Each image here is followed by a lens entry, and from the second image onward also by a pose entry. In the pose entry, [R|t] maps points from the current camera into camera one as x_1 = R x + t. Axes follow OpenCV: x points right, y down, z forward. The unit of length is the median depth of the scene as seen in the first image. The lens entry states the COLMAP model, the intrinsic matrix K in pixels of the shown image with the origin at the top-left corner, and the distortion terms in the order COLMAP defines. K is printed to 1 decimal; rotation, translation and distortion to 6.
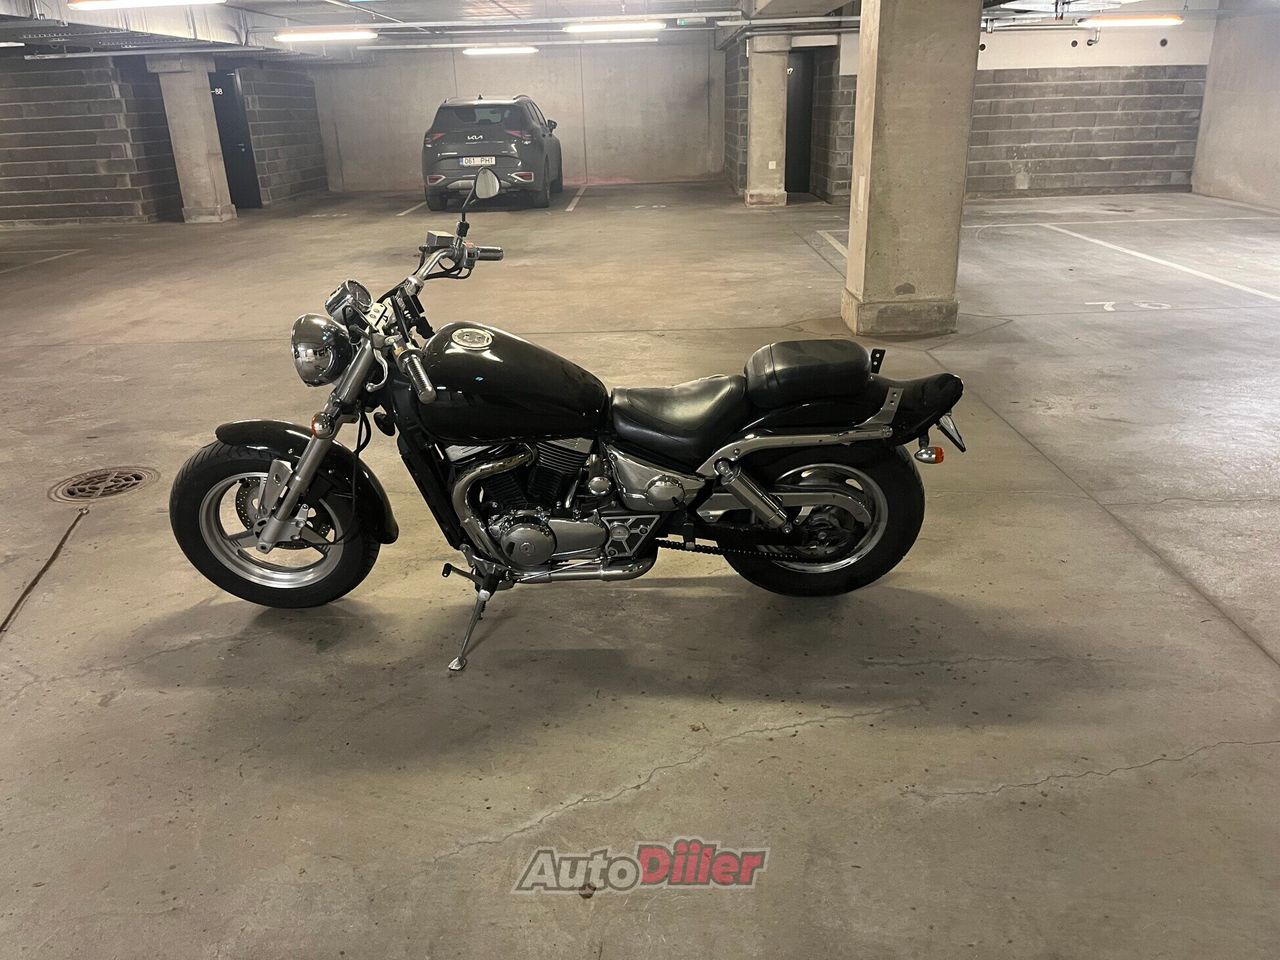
lens RADIAL K [[970.9, 0, 634.2], [0, 970.9, 487.4], [0, 0, 1]] dist [0.066518, -0.092352]
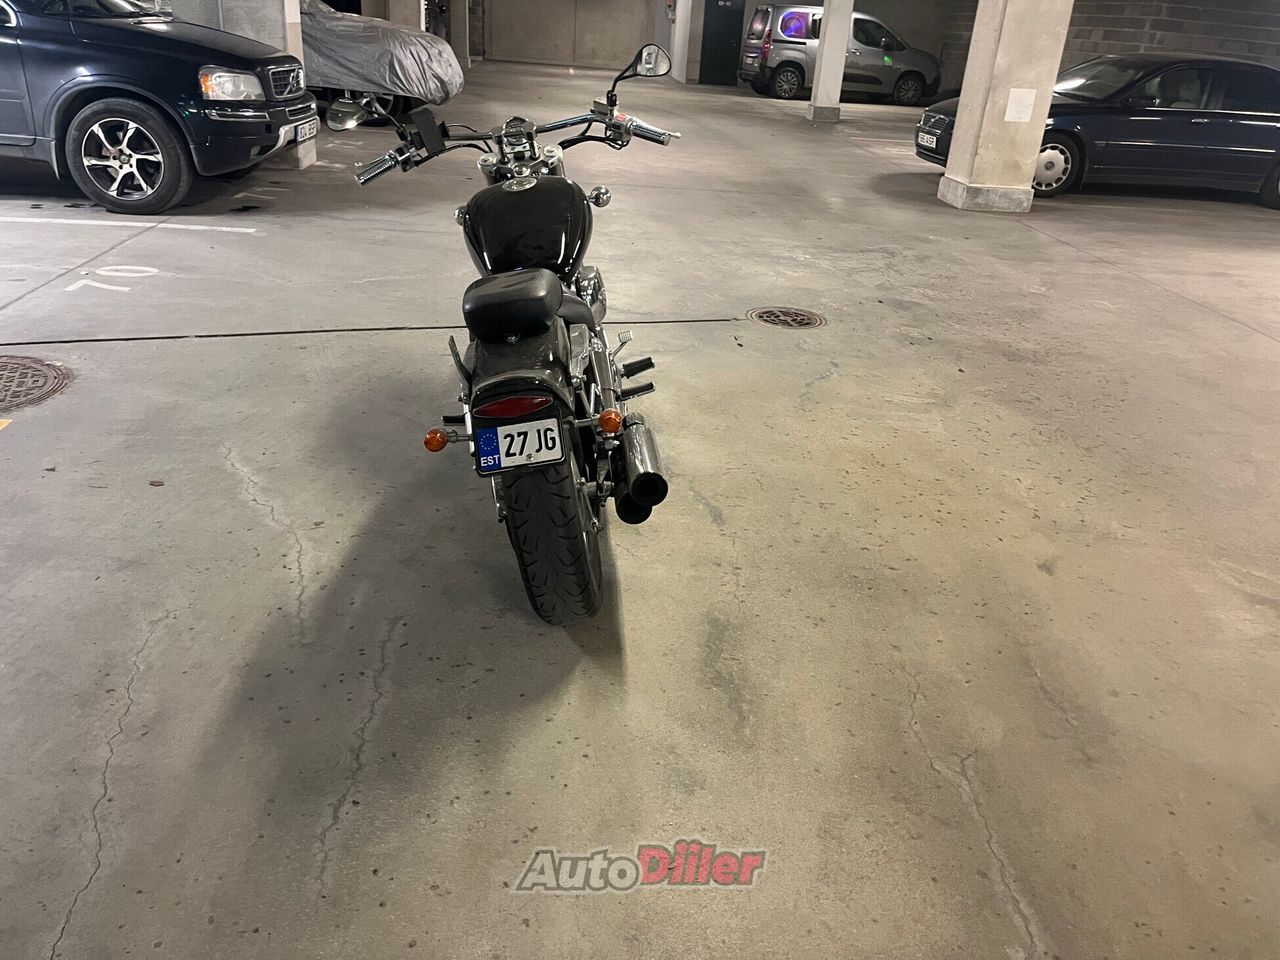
lens RADIAL K [[970.9, 0, 640.1], [0, 970.9, 481.3], [0, 0, 1]] dist [0.066518, -0.092352]
pose [[0.081883, 0.460036, -0.884117, 0.187544], [-0.430729, 0.816306, 0.384860, -0.068646], [0.898759, 0.349301, 0.264992, 0.176335]]
